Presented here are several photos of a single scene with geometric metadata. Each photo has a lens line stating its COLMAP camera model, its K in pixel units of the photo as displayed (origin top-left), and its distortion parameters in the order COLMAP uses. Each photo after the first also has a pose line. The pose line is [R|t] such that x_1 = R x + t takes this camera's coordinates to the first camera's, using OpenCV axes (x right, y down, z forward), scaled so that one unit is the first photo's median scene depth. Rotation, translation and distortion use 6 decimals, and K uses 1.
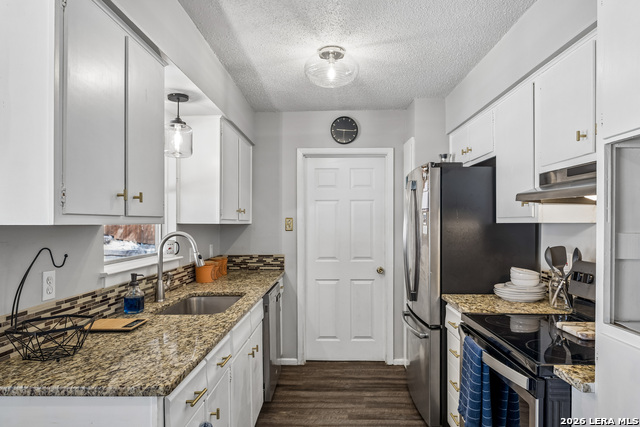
lens RADIAL K [[407.5, 0, 320.5], [0, 407.5, 217.1], [0, 0, 1]] dist [0.005967, 0.001193]
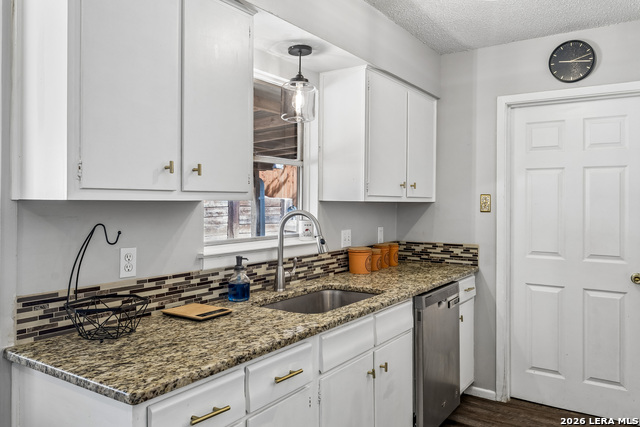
lens RADIAL K [[491.7, 0, 322.1], [0, 491.7, 196.1], [0, 0, 1]] dist [0.012925, -0.002472]
pose [[0.842327, 0.002107, -0.538963, 0.214466], [-0.000149, 0.999993, 0.003676, 0.002530], [0.538967, -0.003016, 0.842322, 0.156270]]
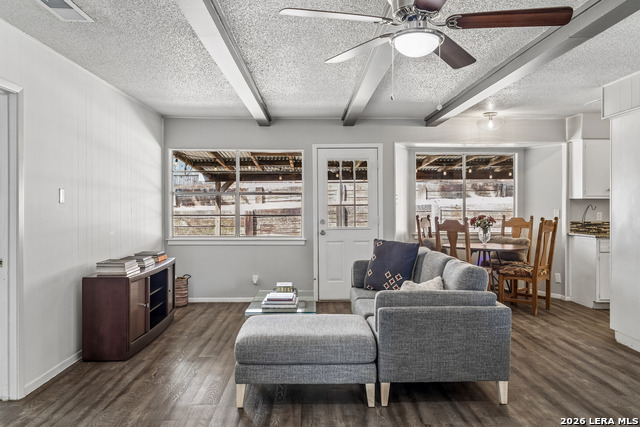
lens RADIAL K [[491.7, 0, 320.9], [0, 491.7, 210.7], [0, 0, 1]] dist [0.012925, -0.002472]
pose [[0.049882, 0.012772, -0.998673, 2.007893], [0.003854, 0.999908, 0.012980, 0.031654], [0.998748, -0.004496, 0.049828, -0.920486]]
